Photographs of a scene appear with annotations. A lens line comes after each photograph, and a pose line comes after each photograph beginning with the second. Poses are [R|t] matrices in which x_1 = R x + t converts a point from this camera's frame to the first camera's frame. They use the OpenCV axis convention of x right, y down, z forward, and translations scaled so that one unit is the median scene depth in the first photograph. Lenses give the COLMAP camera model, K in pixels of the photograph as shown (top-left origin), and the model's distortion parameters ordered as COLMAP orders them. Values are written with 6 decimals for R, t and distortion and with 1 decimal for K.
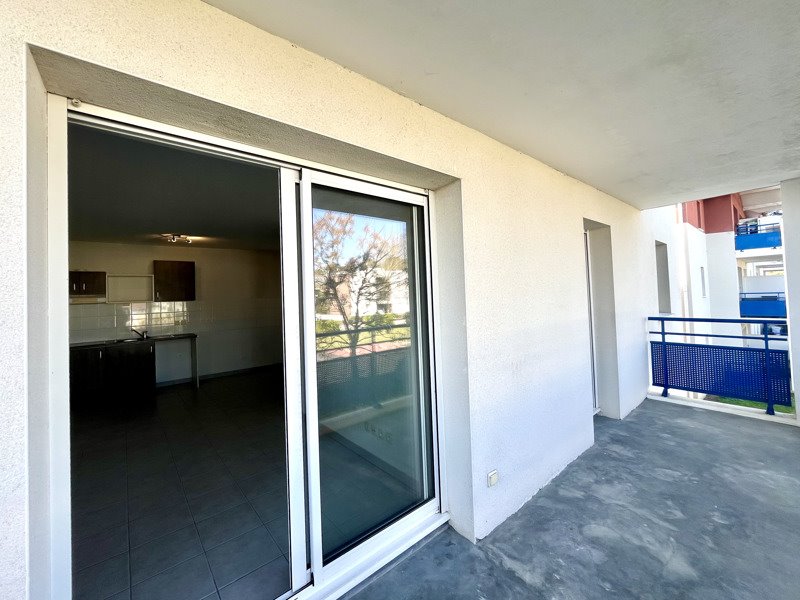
lens RADIAL K [[321.3, 0, 399.3], [0, 321.3, 291.4], [0, 0, 1]] dist [-0.004167, 0.000089]
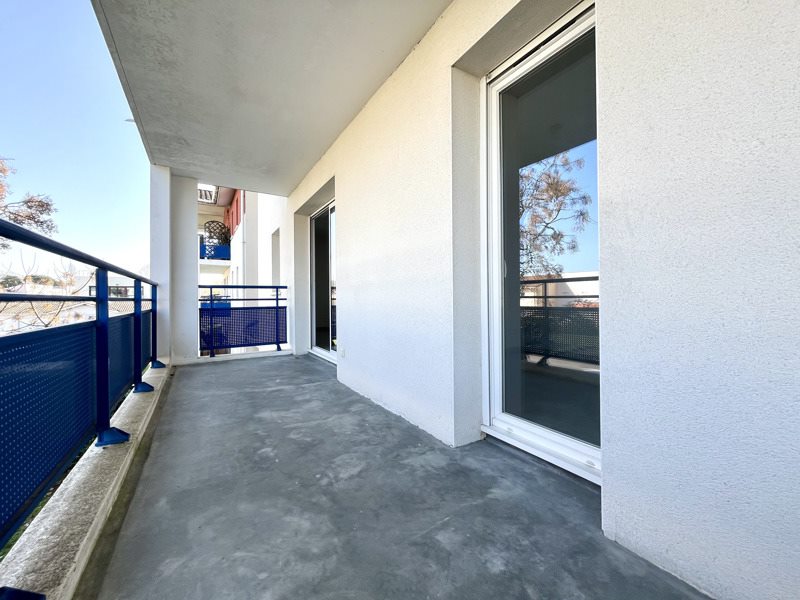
lens RADIAL K [[321.3, 0, 400.2], [0, 321.3, 300.2], [0, 0, 1]] dist [-0.004167, 0.000089]
pose [[-0.134884, 0.041019, -0.990012, 1.584189], [0.022306, 0.999015, 0.038353, 0.230626], [0.990610, -0.016910, -0.135667, 1.303361]]
